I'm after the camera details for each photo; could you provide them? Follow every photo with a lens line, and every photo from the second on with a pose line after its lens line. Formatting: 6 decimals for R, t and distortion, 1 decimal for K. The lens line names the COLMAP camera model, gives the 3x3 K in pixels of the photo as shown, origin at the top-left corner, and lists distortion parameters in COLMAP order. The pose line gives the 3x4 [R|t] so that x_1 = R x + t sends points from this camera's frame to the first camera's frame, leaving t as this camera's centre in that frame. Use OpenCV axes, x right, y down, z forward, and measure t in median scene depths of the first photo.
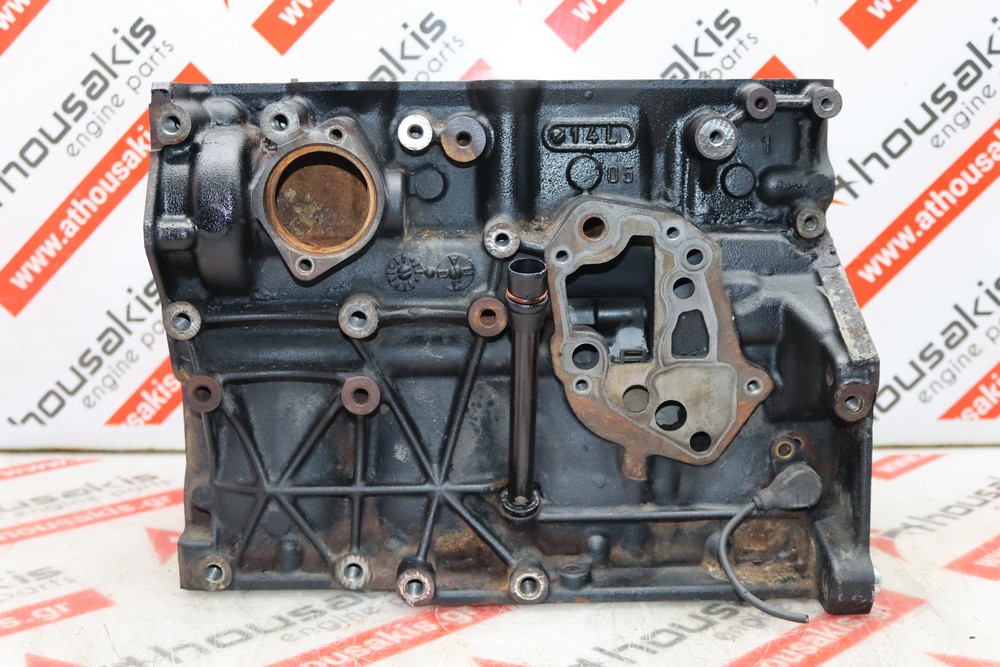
lens RADIAL K [[1229.3, 0, 503.1], [0, 1229.3, 340.0], [0, 0, 1]] dist [-0.067390, 0.000000]
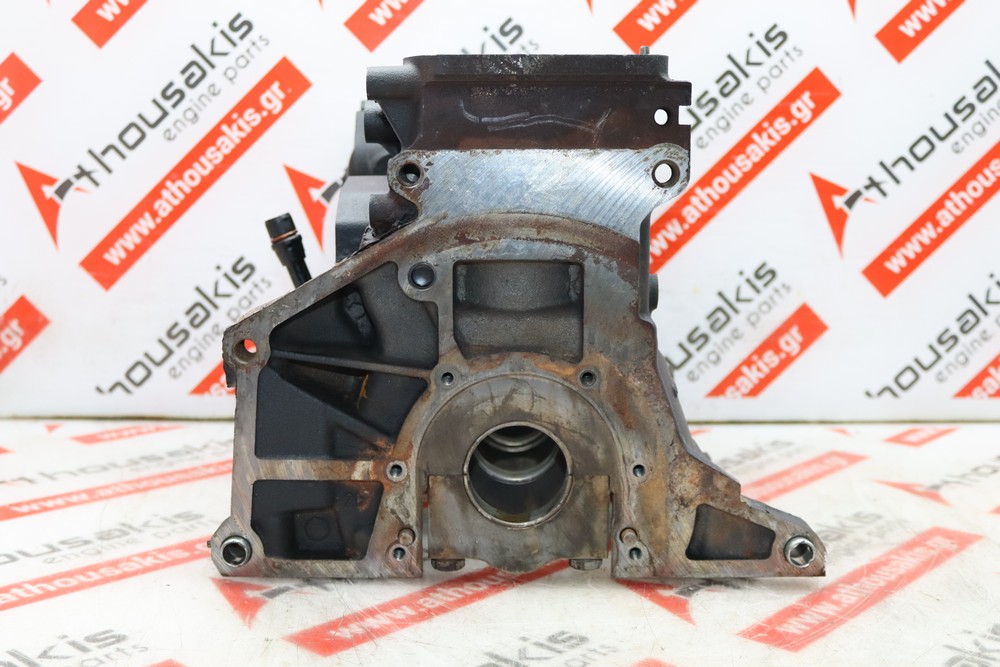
lens RADIAL K [[1229.3, 0, 506.4], [0, 1229.3, 340.3], [0, 0, 1]] dist [-0.067390, 0.000000]
pose [[0.997489, 0.014496, 0.069323, -0.133573], [-0.013495, 0.999798, -0.014883, 0.036806], [-0.069524, 0.013911, 0.997483, -0.087152]]
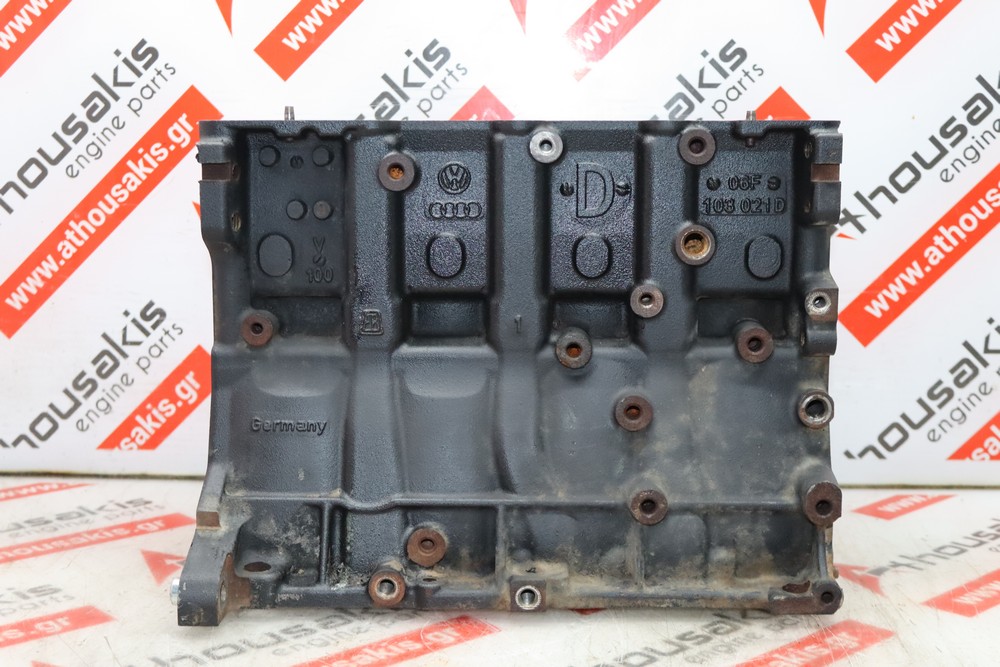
lens RADIAL K [[1437.8, 0, 500.8], [0, 1437.8, 332.1], [0, 0, 1]] dist [-0.033318, 0.000000]
pose [[0.999573, 0.017055, -0.023709, 0.026907], [-0.017534, 0.999644, -0.020121, -0.007537], [0.023357, 0.020528, 0.999516, -0.162467]]
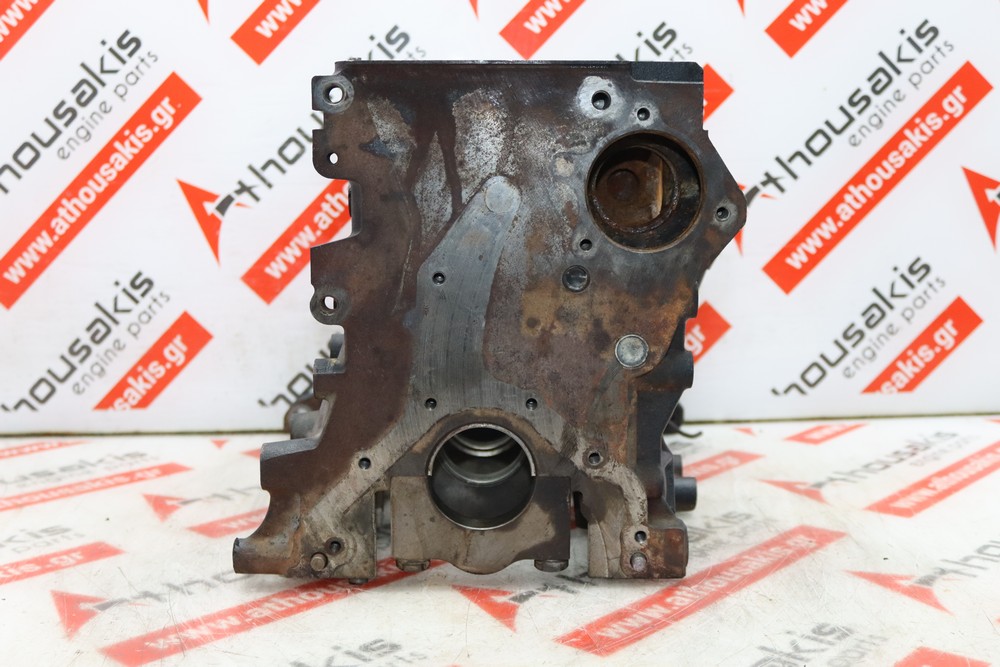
lens RADIAL K [[1229.3, 0, 505.1], [0, 1229.3, 339.0], [0, 0, 1]] dist [-0.067390, 0.000000]
pose [[0.998700, -0.012375, 0.049454, -0.018851], [0.013385, 0.999708, -0.020138, 0.036065], [-0.049190, 0.020774, 0.998573, -0.092791]]
